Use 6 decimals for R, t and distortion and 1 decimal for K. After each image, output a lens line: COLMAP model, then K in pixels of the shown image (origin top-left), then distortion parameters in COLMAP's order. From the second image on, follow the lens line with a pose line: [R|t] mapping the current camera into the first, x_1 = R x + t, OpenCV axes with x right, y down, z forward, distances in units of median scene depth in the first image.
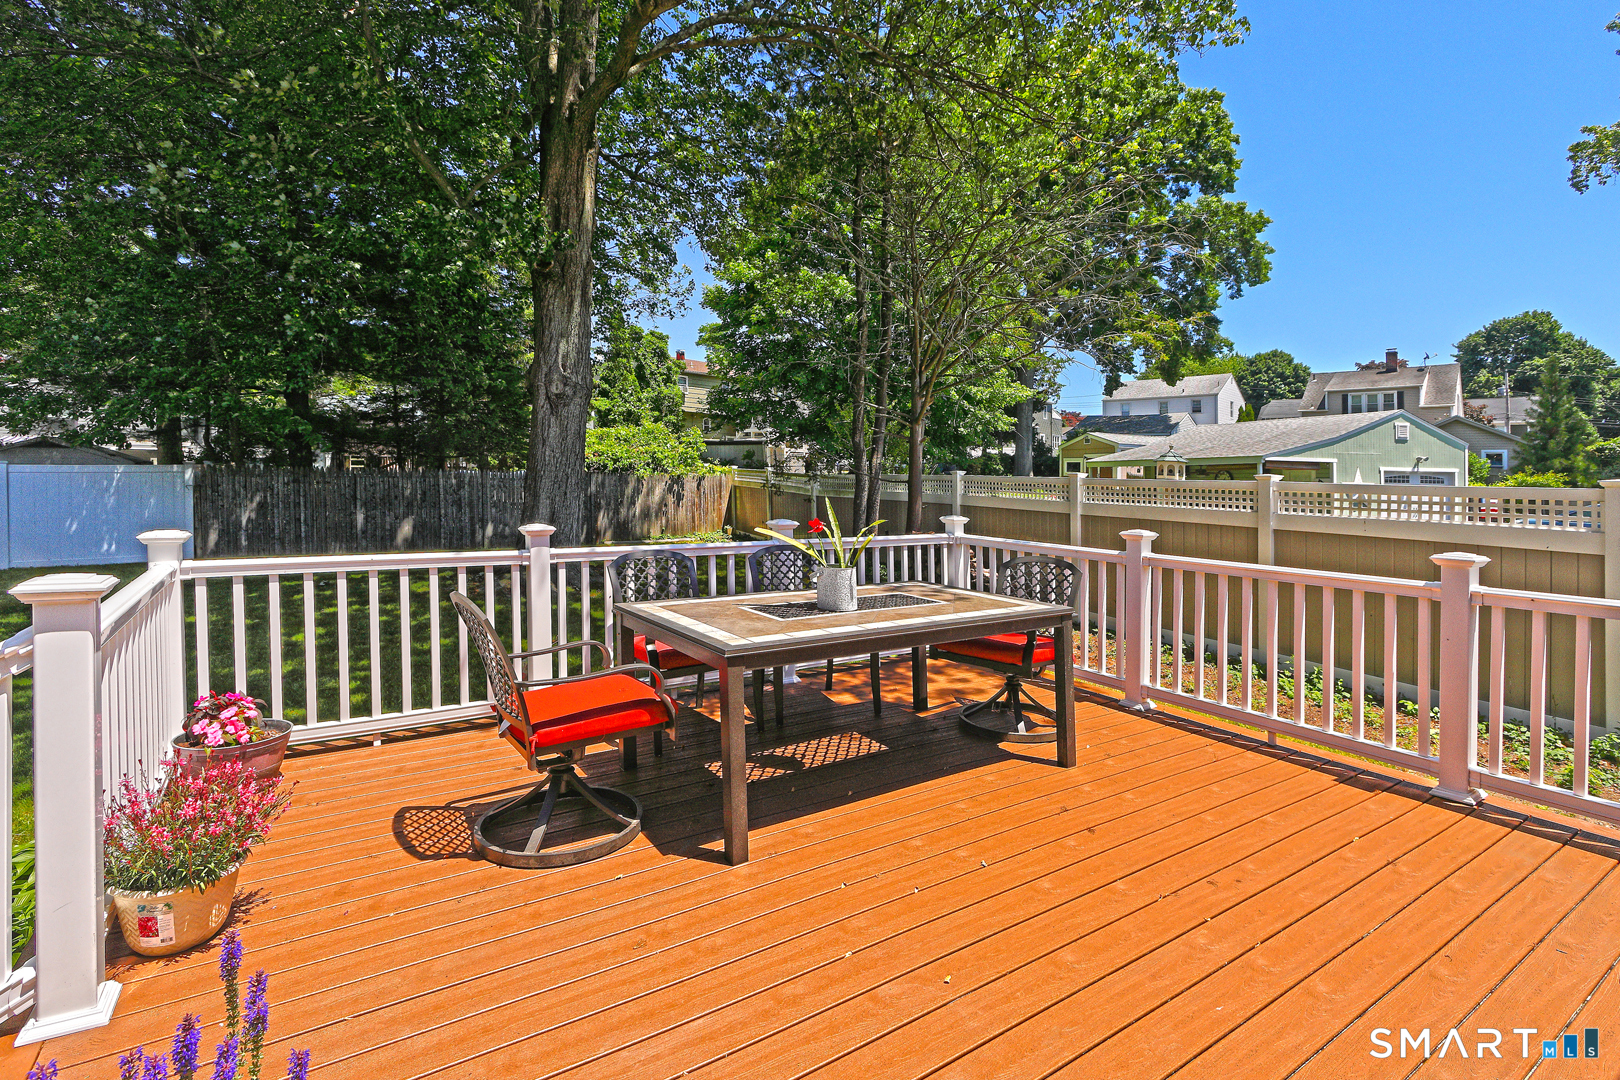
lens RADIAL K [[780.0, 0, 807.8], [0, 780.0, 472.5], [0, 0, 1]] dist [-0.003779, -0.000670]
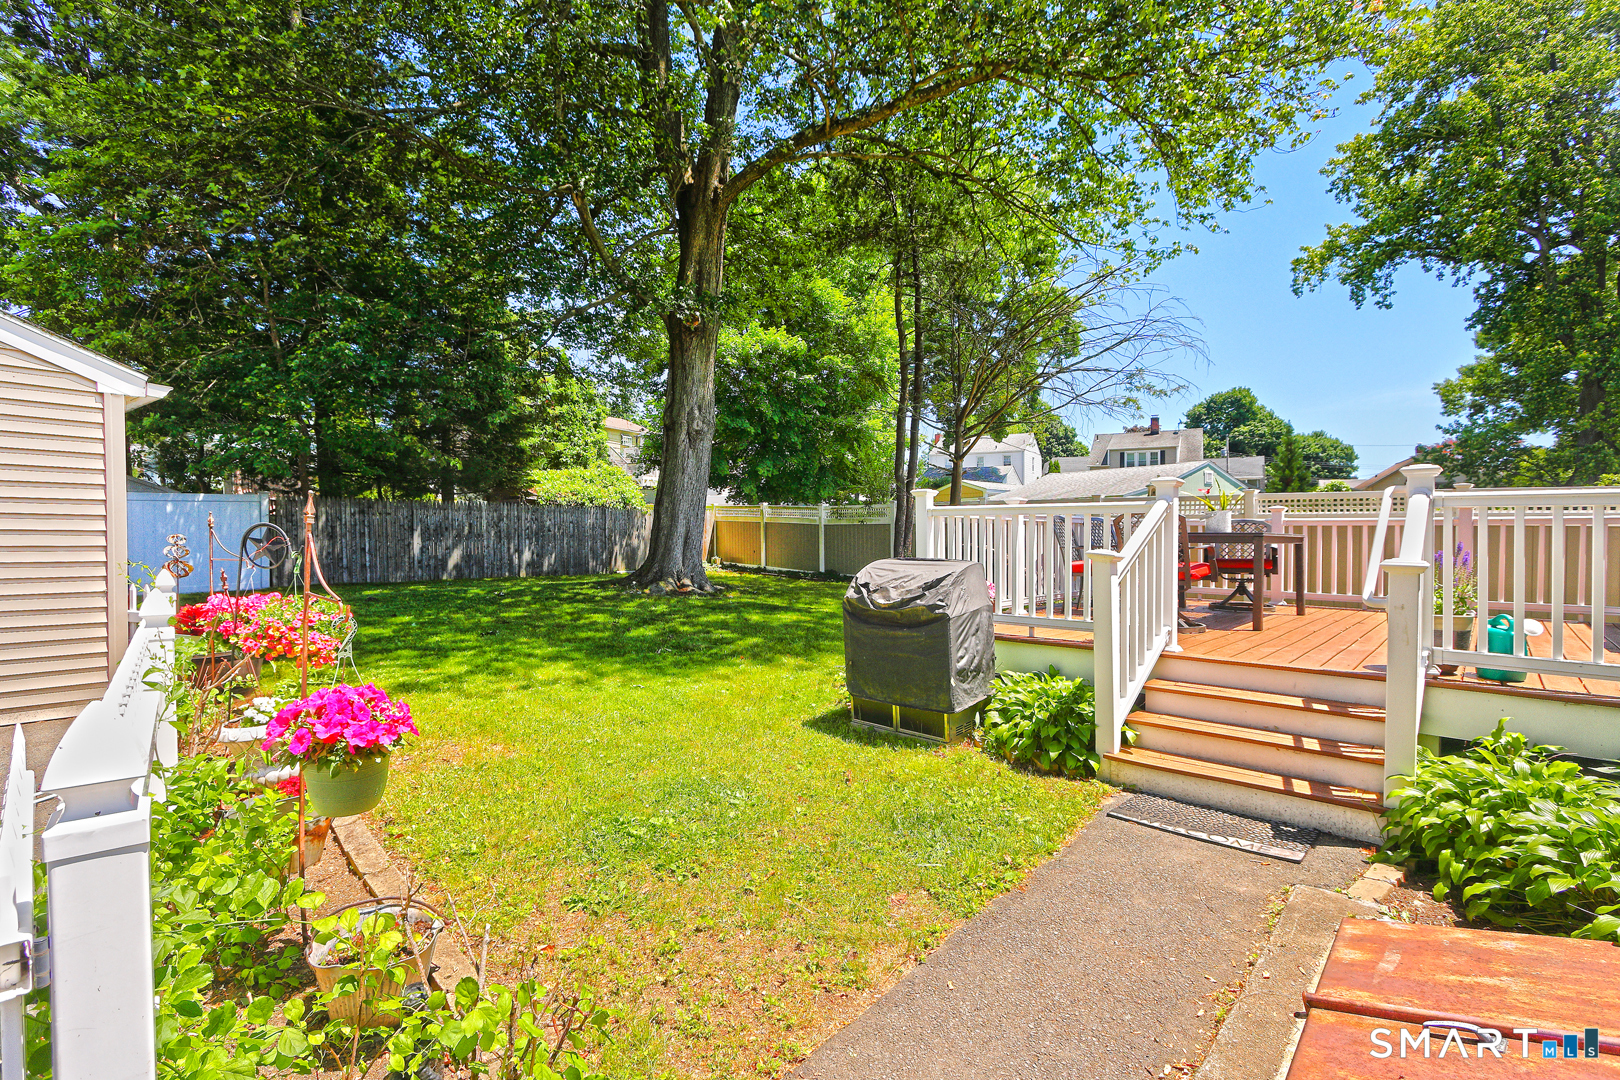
lens RADIAL K [[780.8, 0, 810.0], [0, 780.8, 540.0], [0, 0, 1]] dist [0.001997, 0.000390]
pose [[0.966467, -0.013663, 0.256427, -0.308850], [0.009368, 0.999795, 0.017965, 0.031225], [-0.256620, -0.014960, 0.966397, -0.133438]]
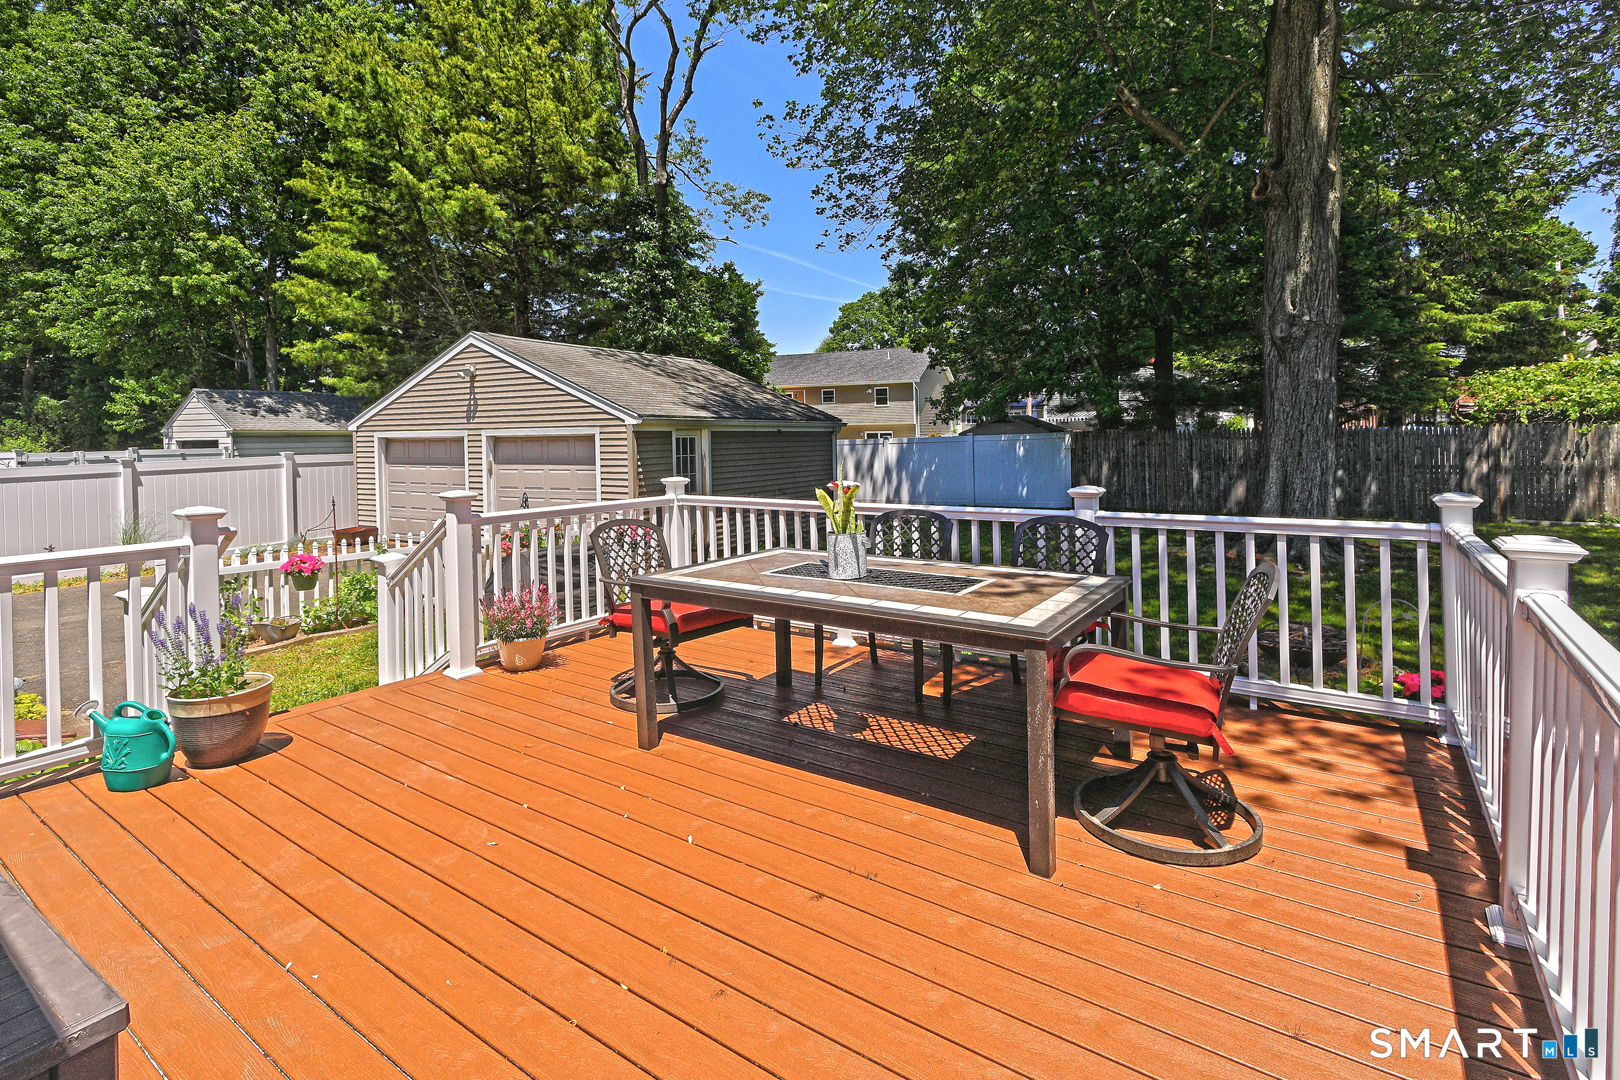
lens RADIAL K [[789.1, 0, 806.9], [0, 789.1, 445.6], [0, 0, 1]] dist [-0.000405, -0.000081]
pose [[0.351944, -0.012850, -0.935933, 0.202690], [0.028378, 0.999593, -0.003053, 0.003794], [0.935591, -0.025485, 0.352165, 0.136408]]
